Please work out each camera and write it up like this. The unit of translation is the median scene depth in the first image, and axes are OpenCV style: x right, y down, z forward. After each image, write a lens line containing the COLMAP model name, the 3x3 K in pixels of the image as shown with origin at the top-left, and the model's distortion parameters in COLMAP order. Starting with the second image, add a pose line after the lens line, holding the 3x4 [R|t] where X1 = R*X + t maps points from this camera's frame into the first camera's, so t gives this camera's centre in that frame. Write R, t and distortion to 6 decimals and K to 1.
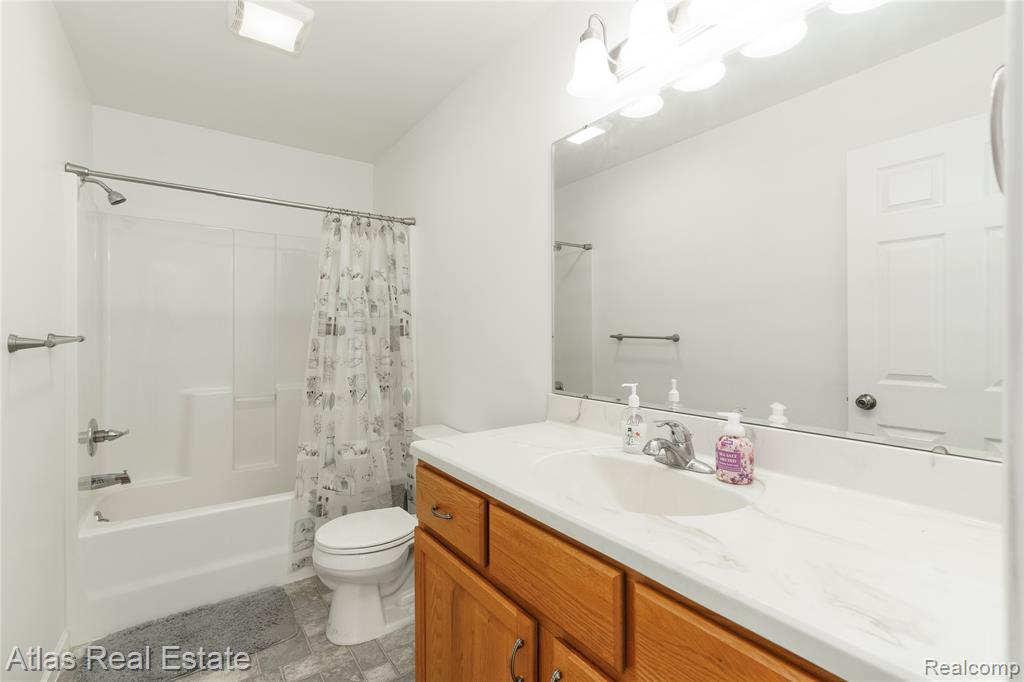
lens RADIAL K [[465.9, 0, 509.6], [0, 465.9, 338.6], [0, 0, 1]] dist [0.007099, 0.002465]
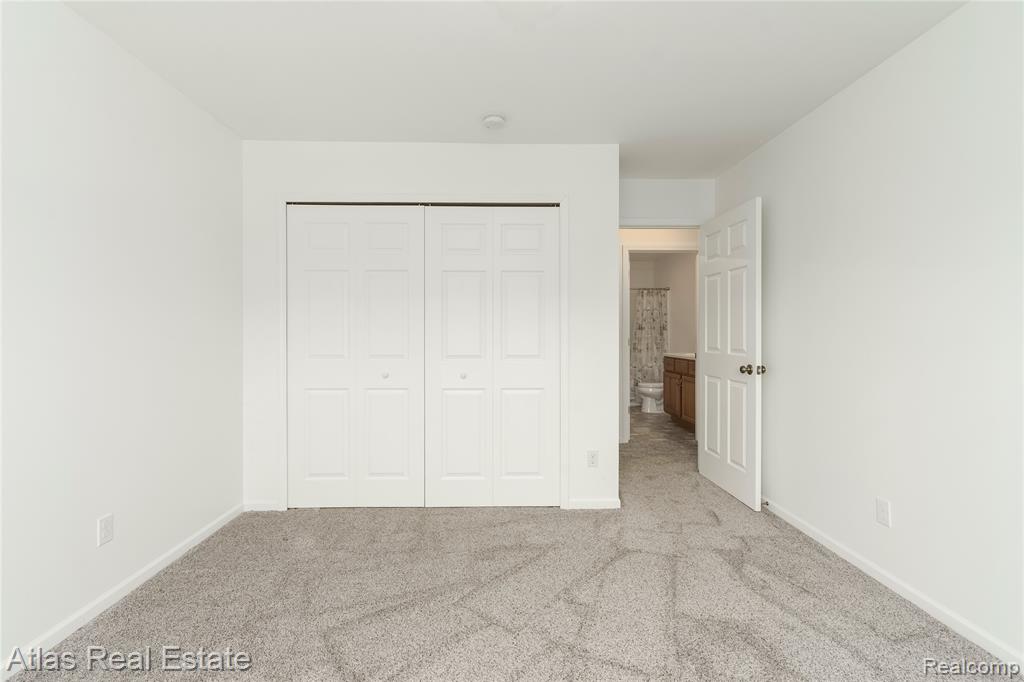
lens RADIAL K [[465.9, 0, 509.5], [0, 465.9, 337.9], [0, 0, 1]] dist [0.007099, 0.002465]
pose [[0.833507, 0.002936, -0.552501, 0.586280], [-0.002595, 0.999996, 0.001399, 0.043350], [0.552503, 0.000268, 0.833511, -1.999225]]
